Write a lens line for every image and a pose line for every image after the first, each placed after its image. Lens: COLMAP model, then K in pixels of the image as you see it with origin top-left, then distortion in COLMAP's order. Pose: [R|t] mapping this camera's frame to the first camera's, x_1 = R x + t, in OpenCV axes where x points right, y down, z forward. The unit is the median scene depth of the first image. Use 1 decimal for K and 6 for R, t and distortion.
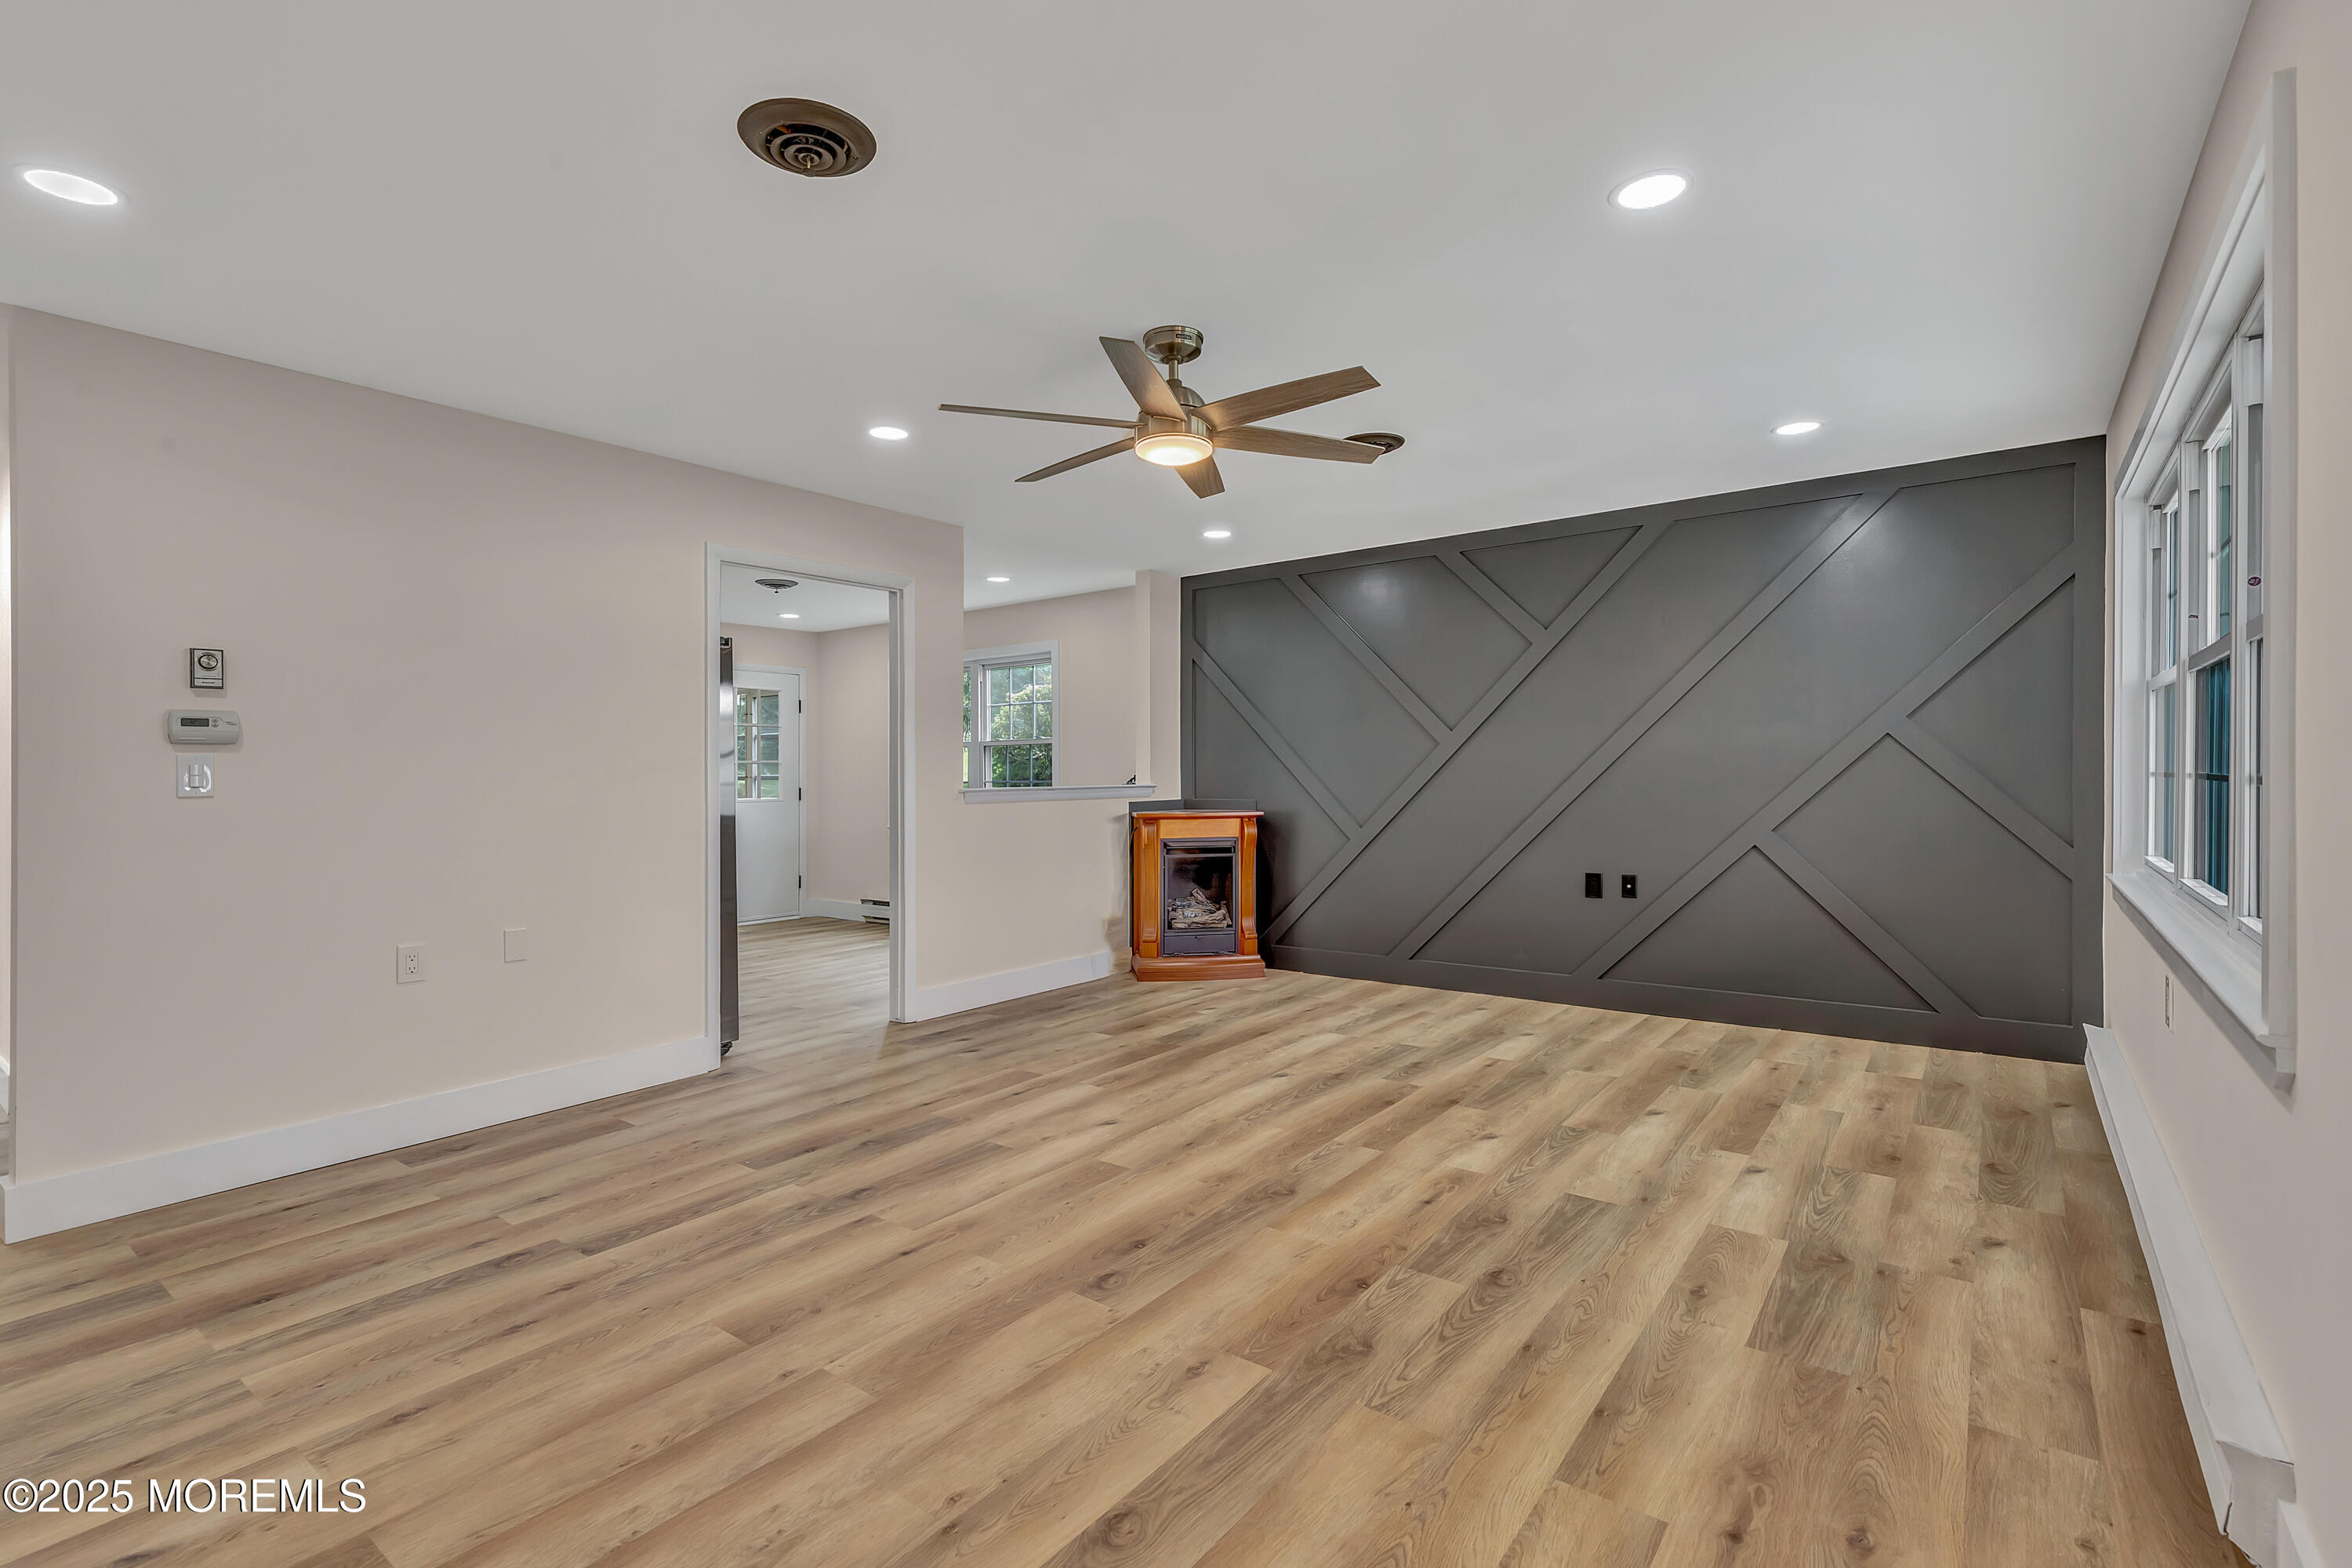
lens RADIAL K [[1070.6, 0, 1183.7], [0, 1070.6, 780.1], [0, 0, 1]] dist [0.010800, -0.002625]
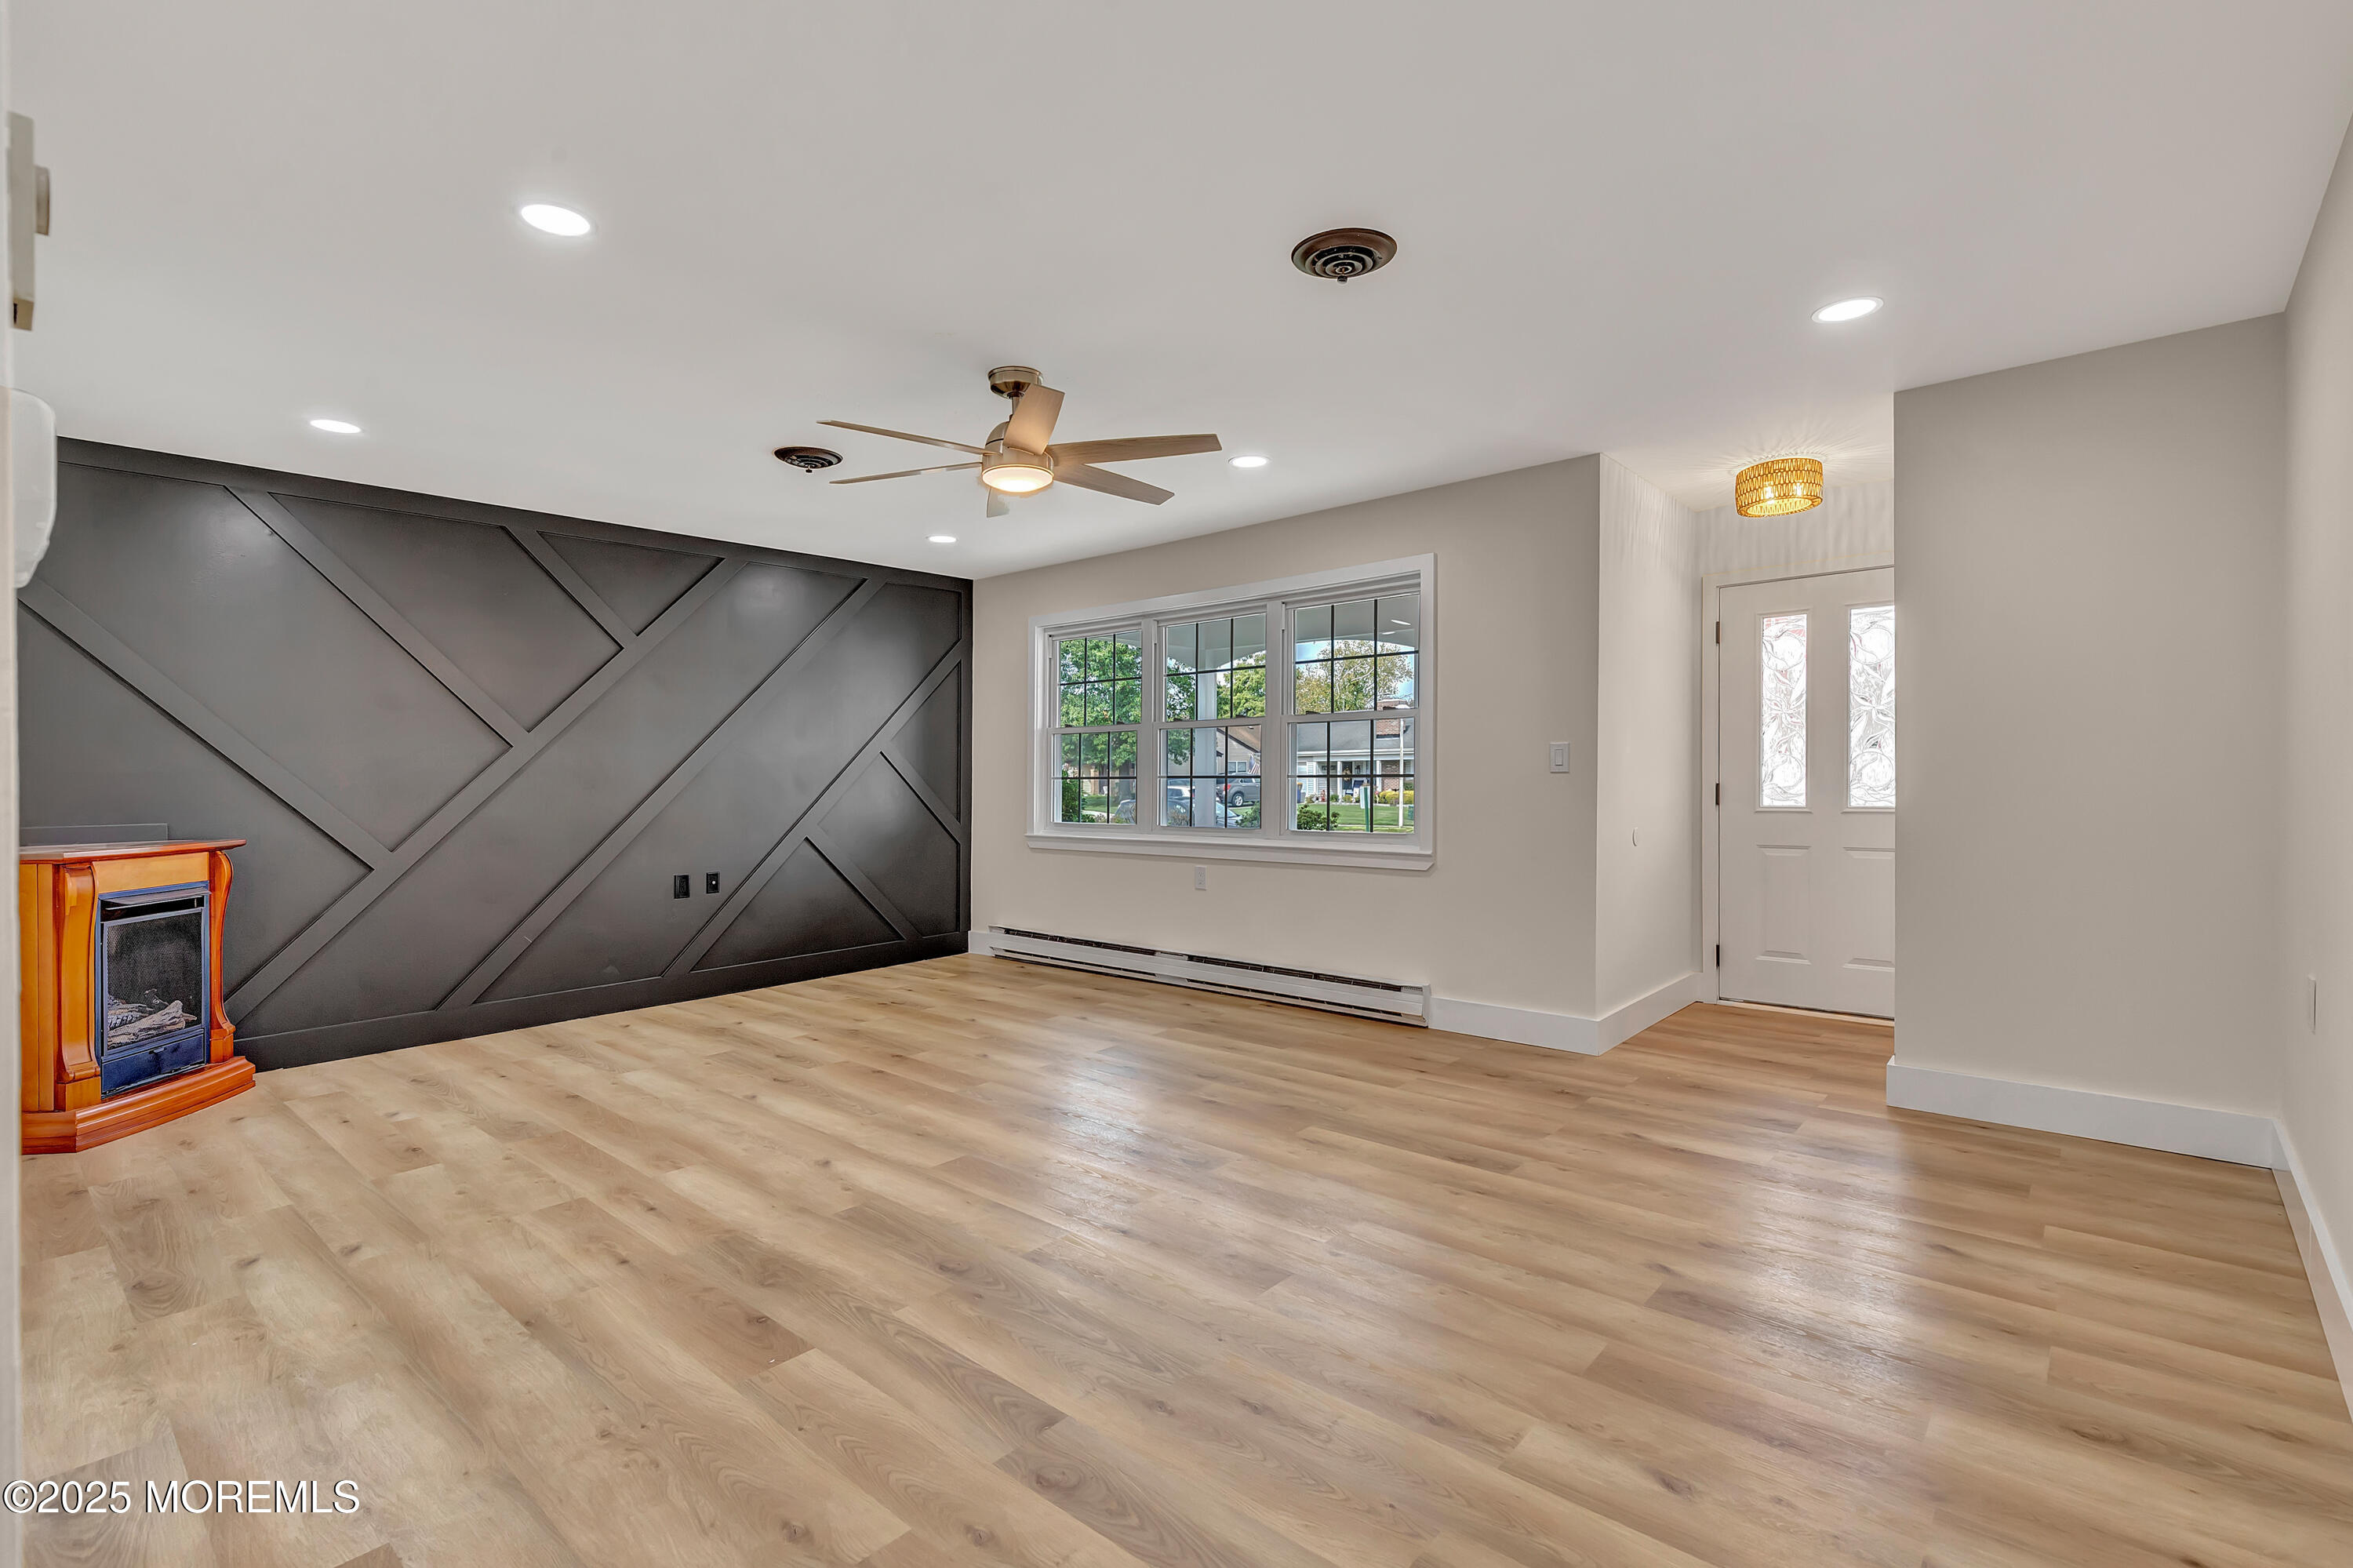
lens RADIAL K [[1071.1, 0, 1154.5], [0, 1071.1, 836.9], [0, 0, 1]] dist [0.010800, -0.002625]
pose [[0.086470, -0.050718, 0.994963, -0.933061], [0.015656, 0.998649, 0.049545, 0.004363], [-0.996131, 0.011293, 0.087148, 0.640117]]
